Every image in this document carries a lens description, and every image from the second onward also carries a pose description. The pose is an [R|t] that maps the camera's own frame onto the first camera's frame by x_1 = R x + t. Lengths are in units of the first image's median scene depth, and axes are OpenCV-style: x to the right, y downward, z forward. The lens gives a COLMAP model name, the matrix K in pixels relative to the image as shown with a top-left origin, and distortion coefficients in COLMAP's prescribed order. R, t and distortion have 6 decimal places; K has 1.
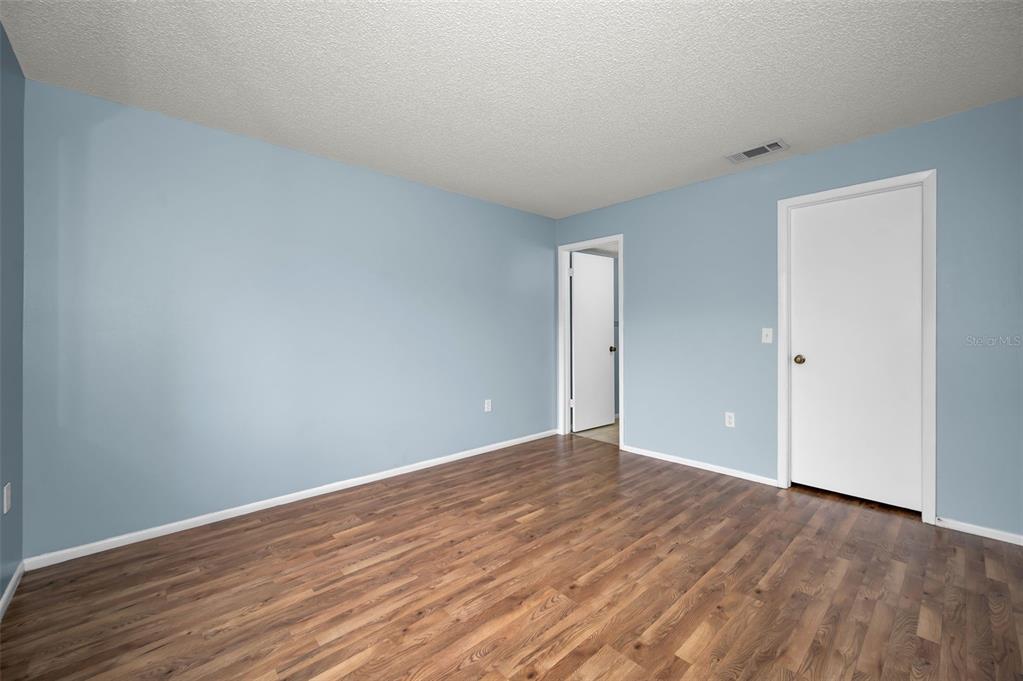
lens RADIAL K [[408.7, 0, 518.5], [0, 408.7, 332.3], [0, 0, 1]] dist [0.001669, -0.000156]
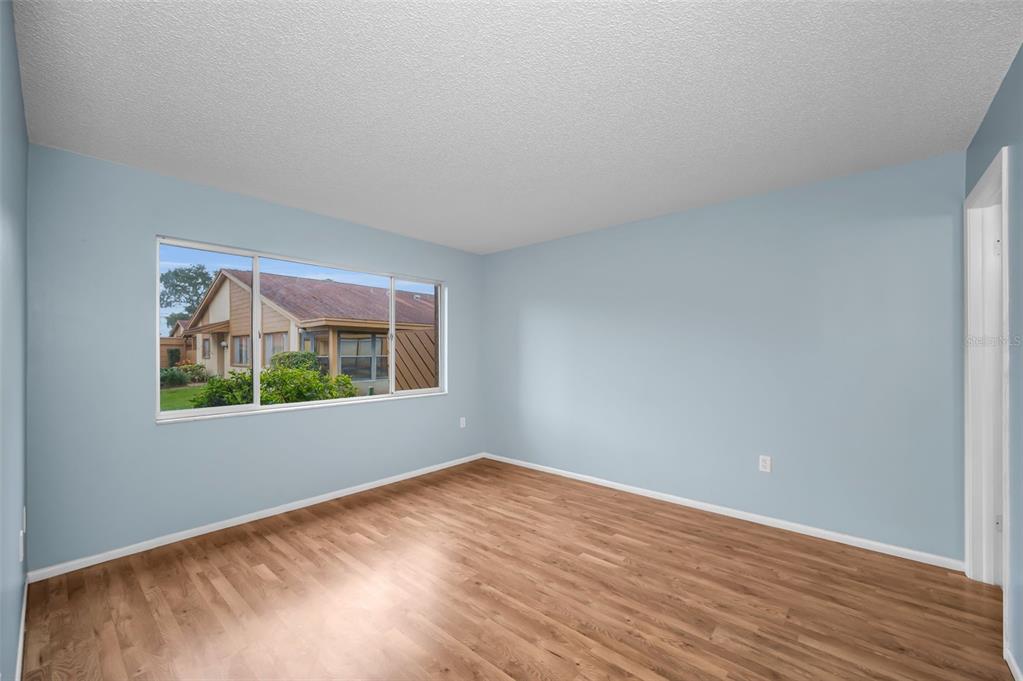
lens RADIAL K [[408.7, 0, 515.7], [0, 408.7, 347.2], [0, 0, 1]] dist [0.001669, -0.000156]
pose [[0.121681, -0.005970, -0.992551, 0.993370], [-0.005645, 0.999962, -0.006707, -0.046453], [0.992553, 0.006419, 0.121643, 0.710026]]
